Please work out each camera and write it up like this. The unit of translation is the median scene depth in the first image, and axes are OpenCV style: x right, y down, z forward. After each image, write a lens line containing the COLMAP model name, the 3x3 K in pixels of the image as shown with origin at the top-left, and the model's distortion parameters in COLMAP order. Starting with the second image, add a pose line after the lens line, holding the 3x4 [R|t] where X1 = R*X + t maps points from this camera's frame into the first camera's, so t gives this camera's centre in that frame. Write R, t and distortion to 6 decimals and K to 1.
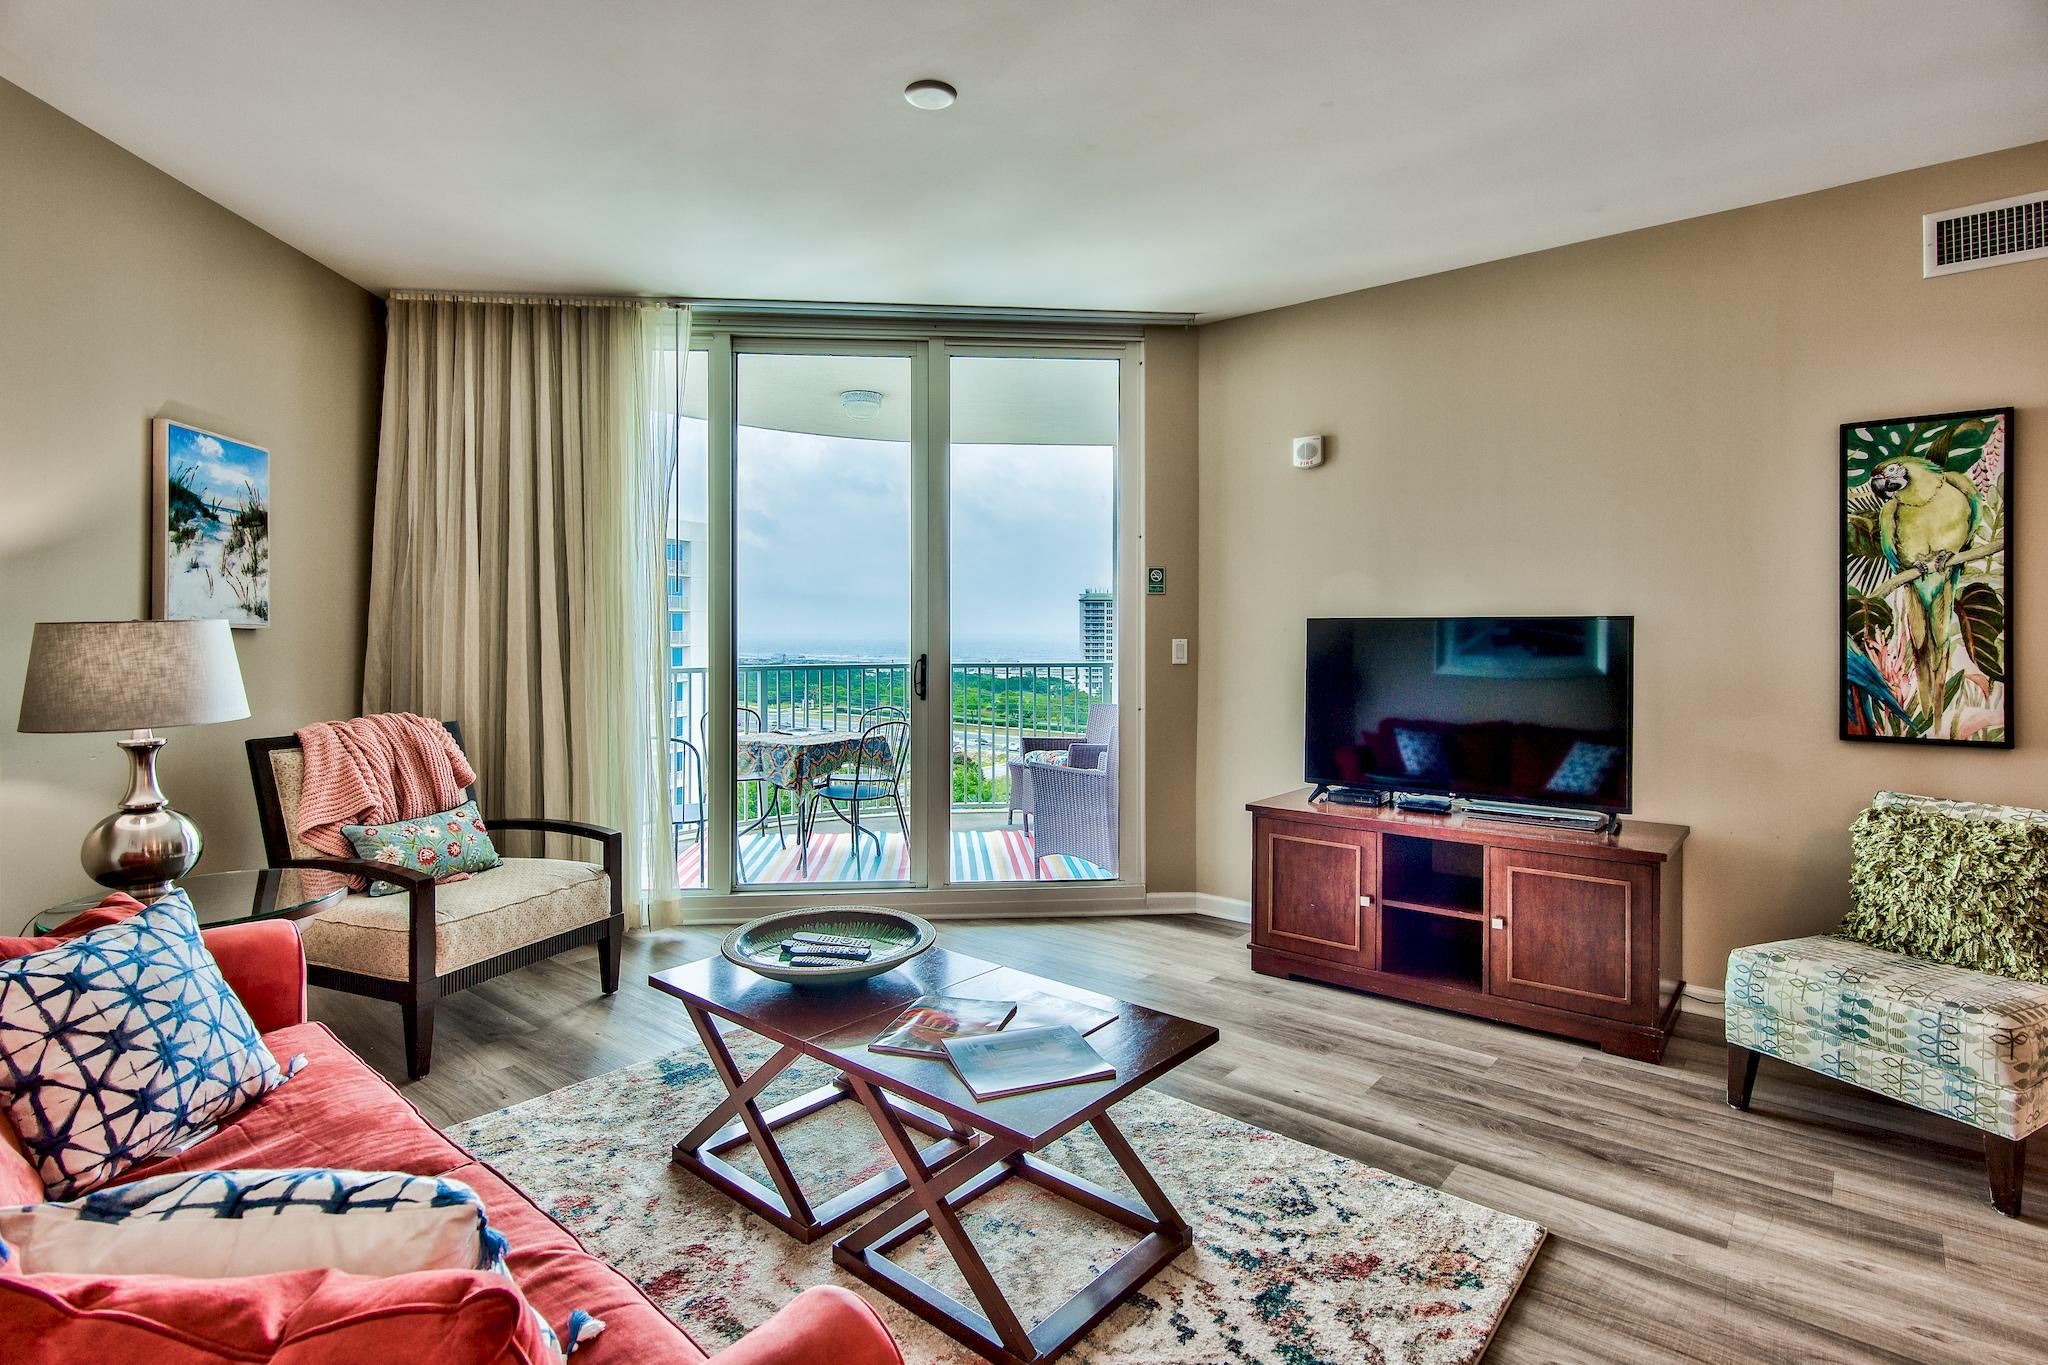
lens RADIAL K [[1019.2, 0, 1032.9], [0, 1019.2, 627.6], [0, 0, 1]] dist [0.004921, -0.002802]
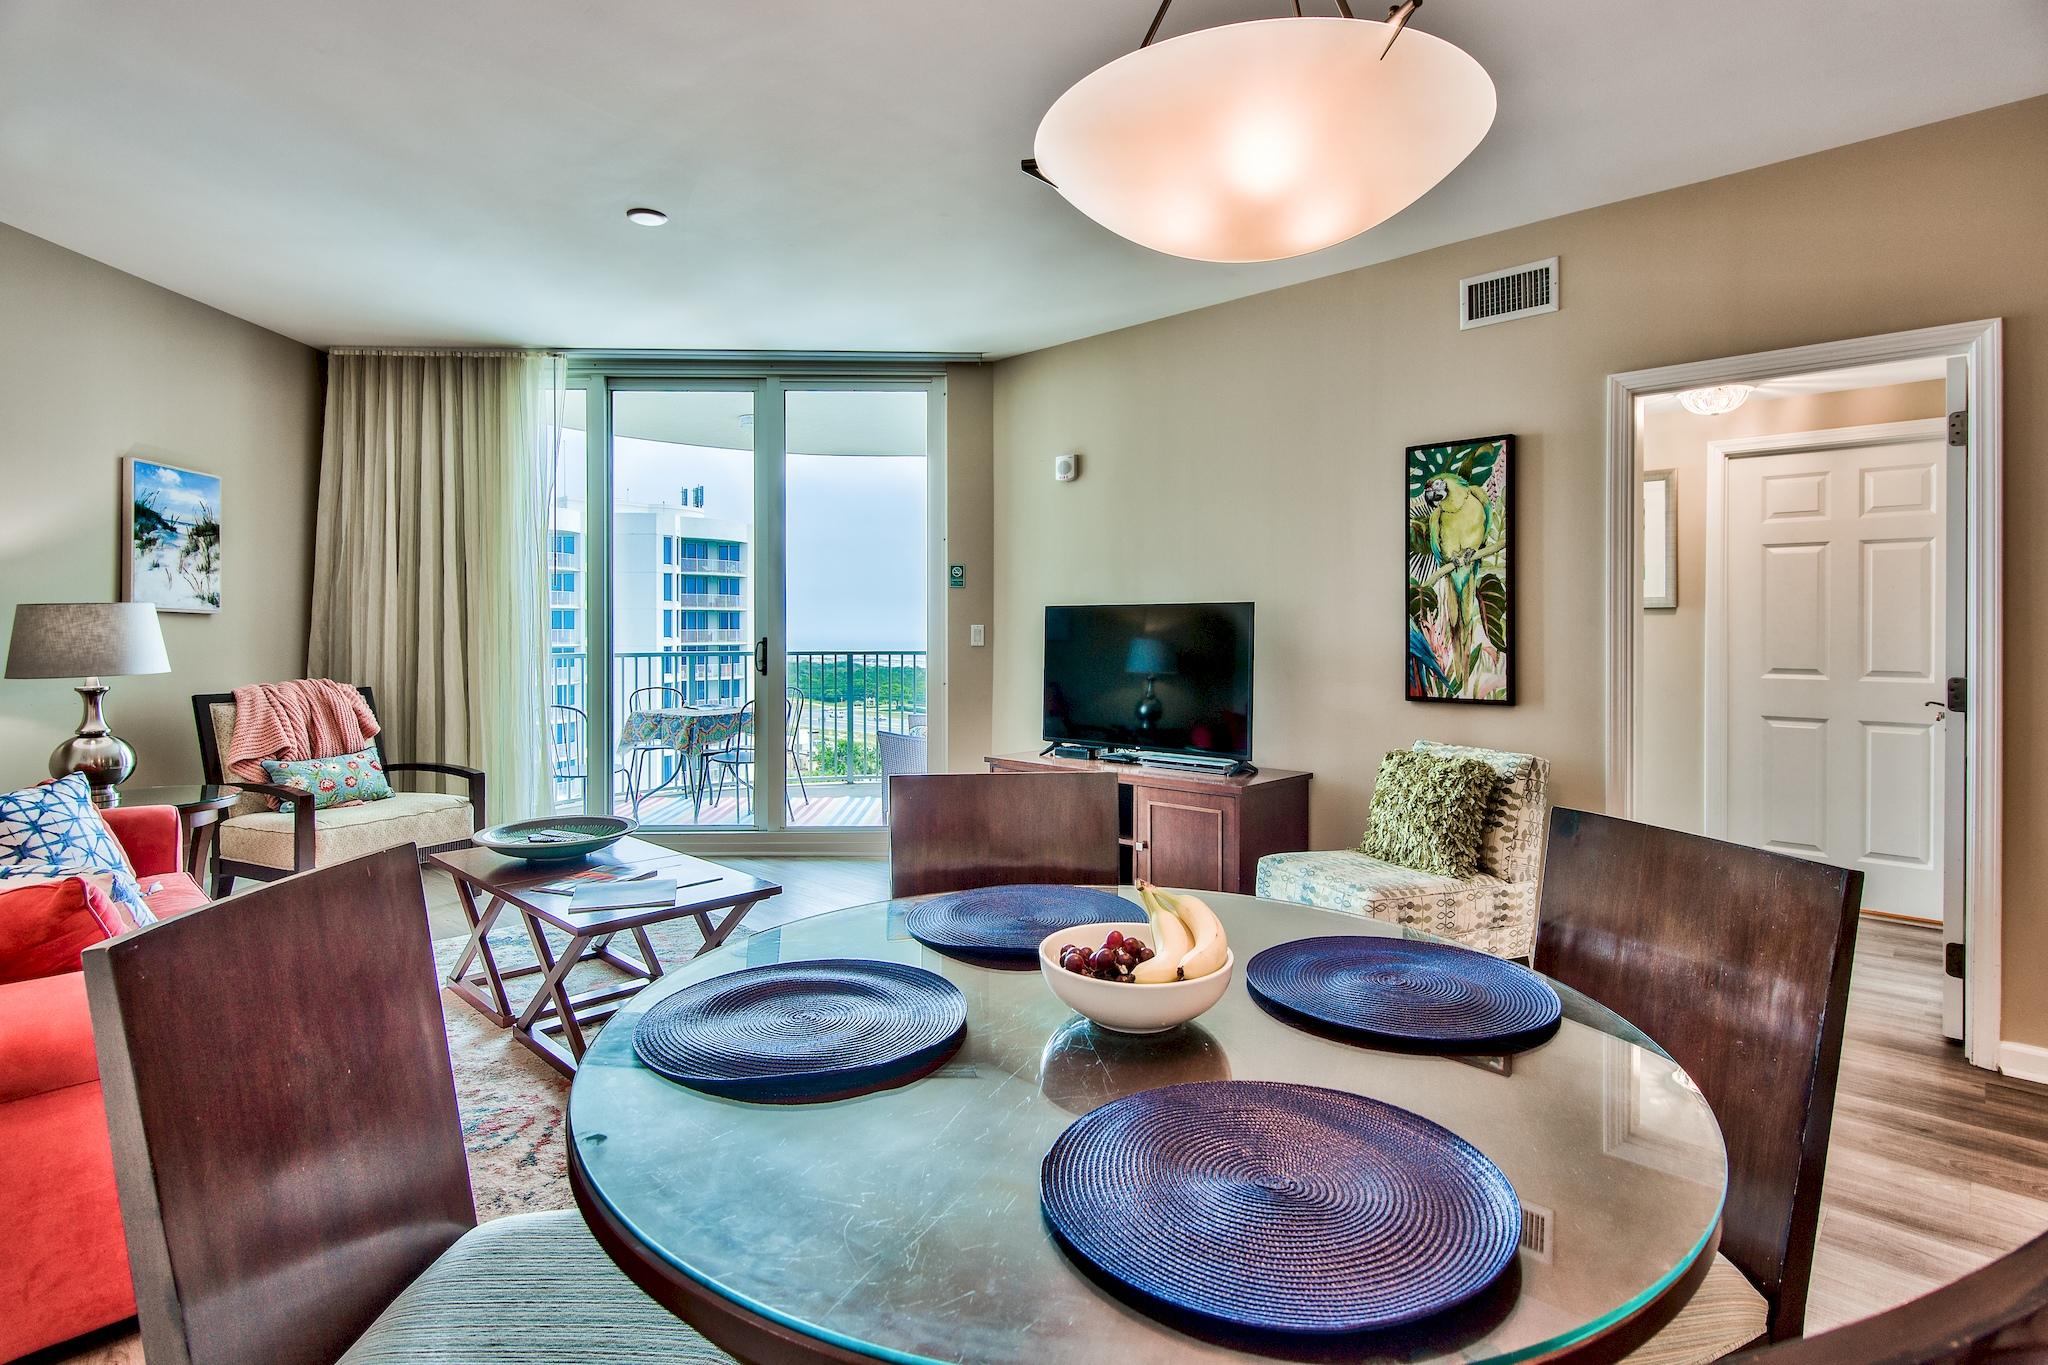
lens RADIAL K [[1019.2, 0, 1033.6], [0, 1019.2, 630.2], [0, 0, 1]] dist [0.004921, -0.002802]
pose [[0.998070, 0.000385, -0.062098, 0.419433], [-0.000252, 0.999998, 0.002154, 0.021637], [0.062098, -0.002134, 0.998068, -0.272529]]
